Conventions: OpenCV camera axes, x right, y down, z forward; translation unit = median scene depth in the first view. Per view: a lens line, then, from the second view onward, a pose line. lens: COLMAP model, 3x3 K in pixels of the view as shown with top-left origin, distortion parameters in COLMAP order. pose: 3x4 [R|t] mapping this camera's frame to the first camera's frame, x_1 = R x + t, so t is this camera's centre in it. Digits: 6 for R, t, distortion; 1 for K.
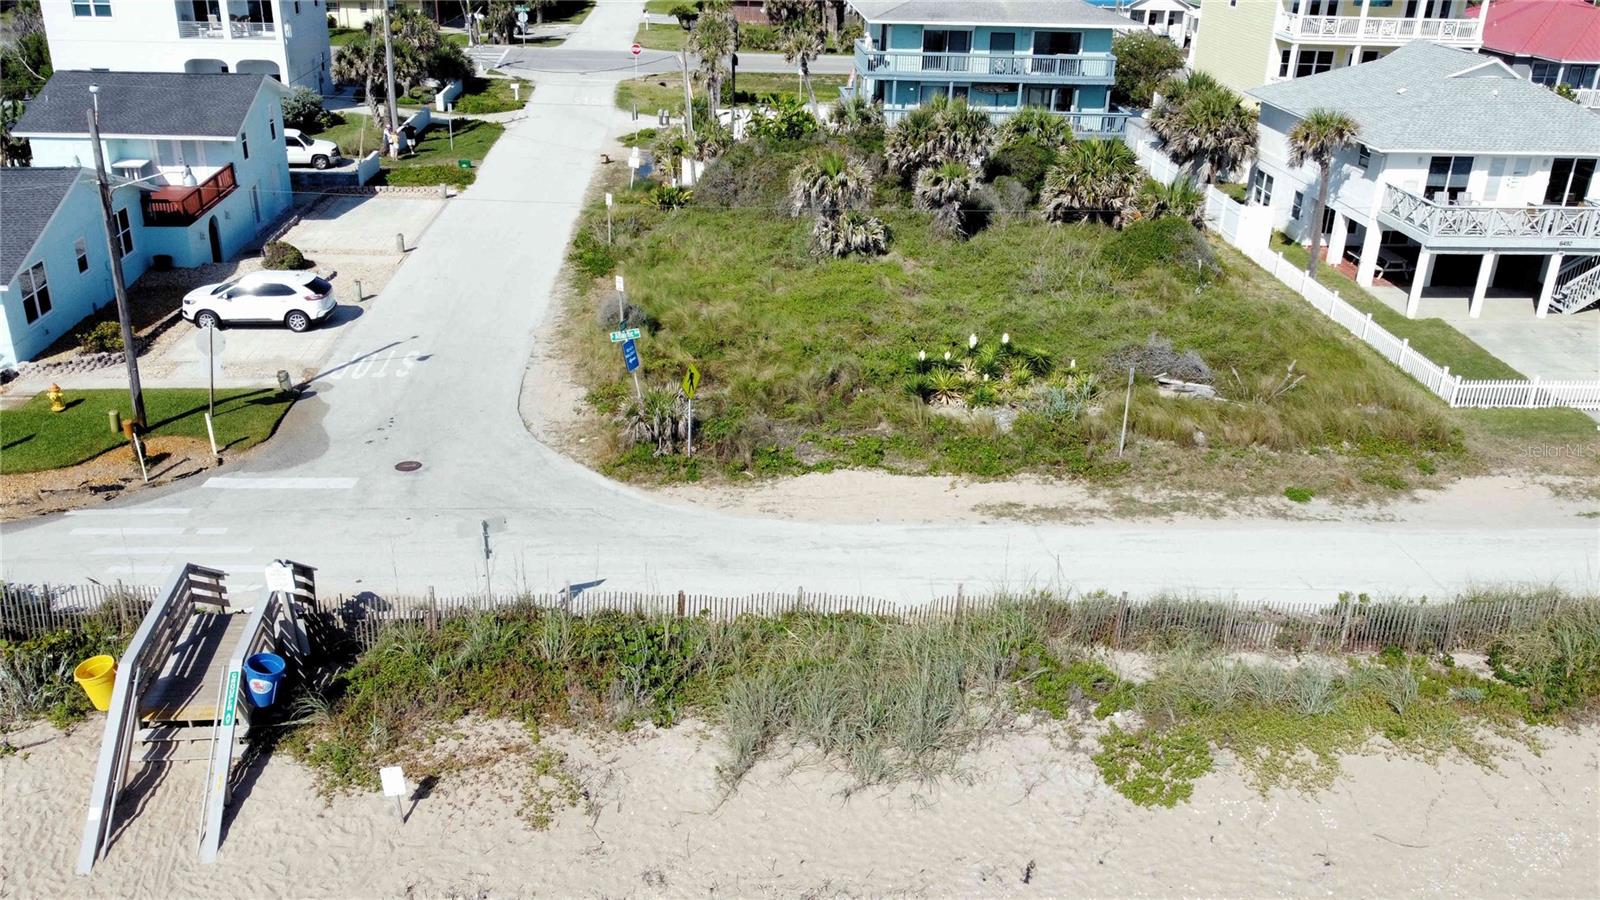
lens RADIAL K [[1296.6, 0, 799.9], [0, 1296.6, 478.9], [0, 0, 1]] dist [-0.007248, -0.002140]
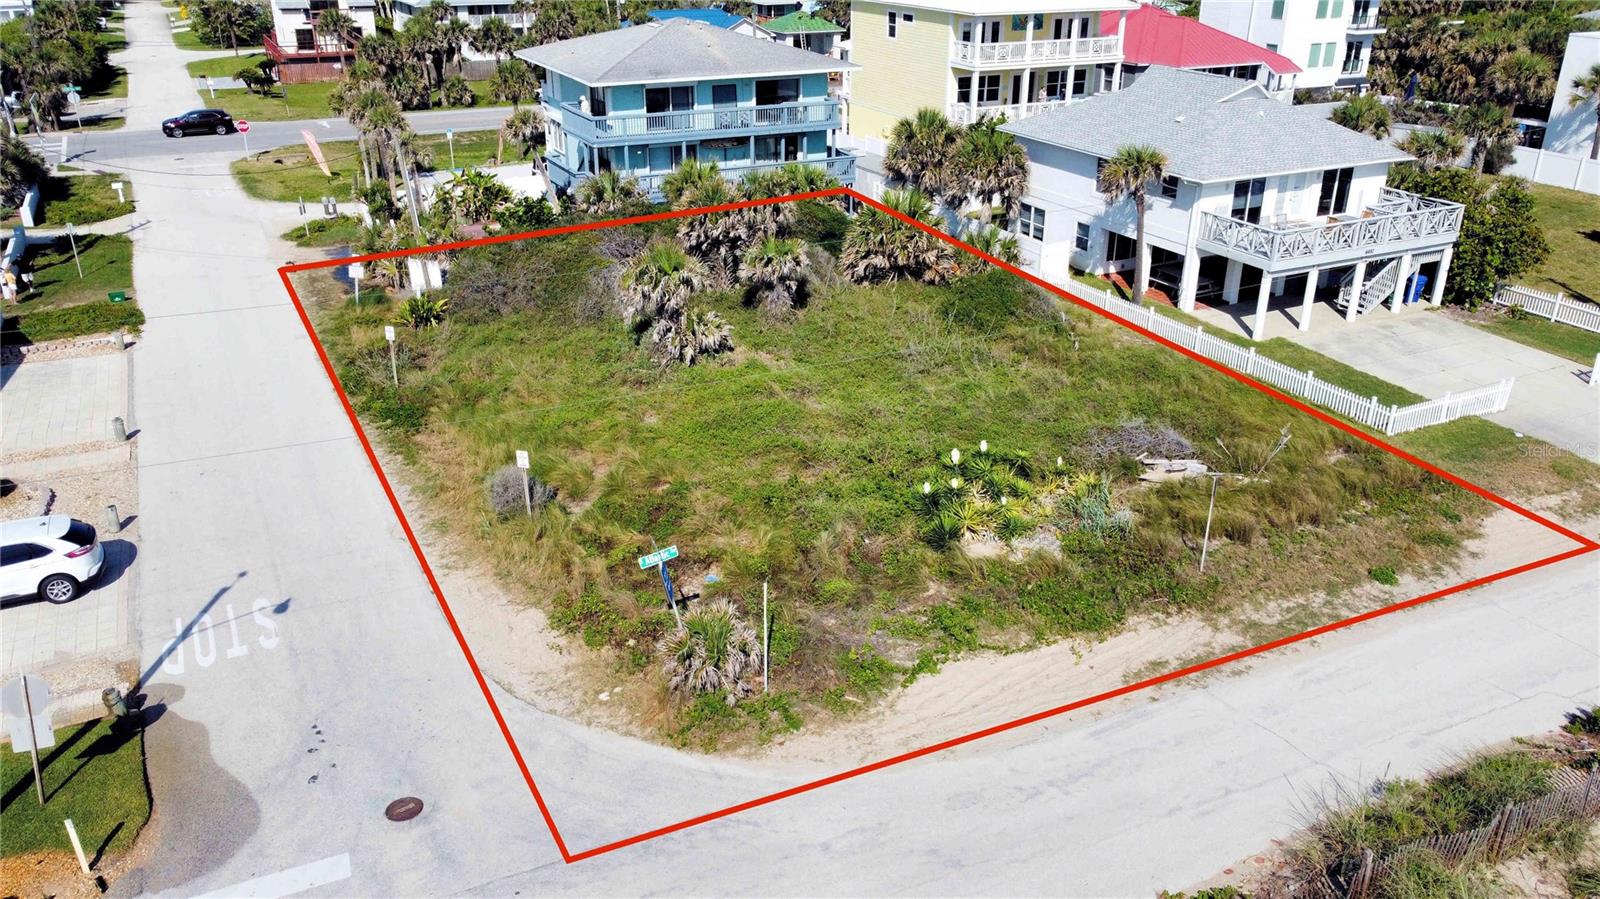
lens RADIAL K [[1204.0, 0, 798.2], [0, 1204.0, 474.2], [0, 0, 1]] dist [-0.000833, -0.003886]
pose [[0.923065, -0.187661, 0.335761, -0.194539], [0.186288, 0.981813, 0.036608, -0.114988], [-0.336524, 0.028757, 0.941236, 0.209009]]
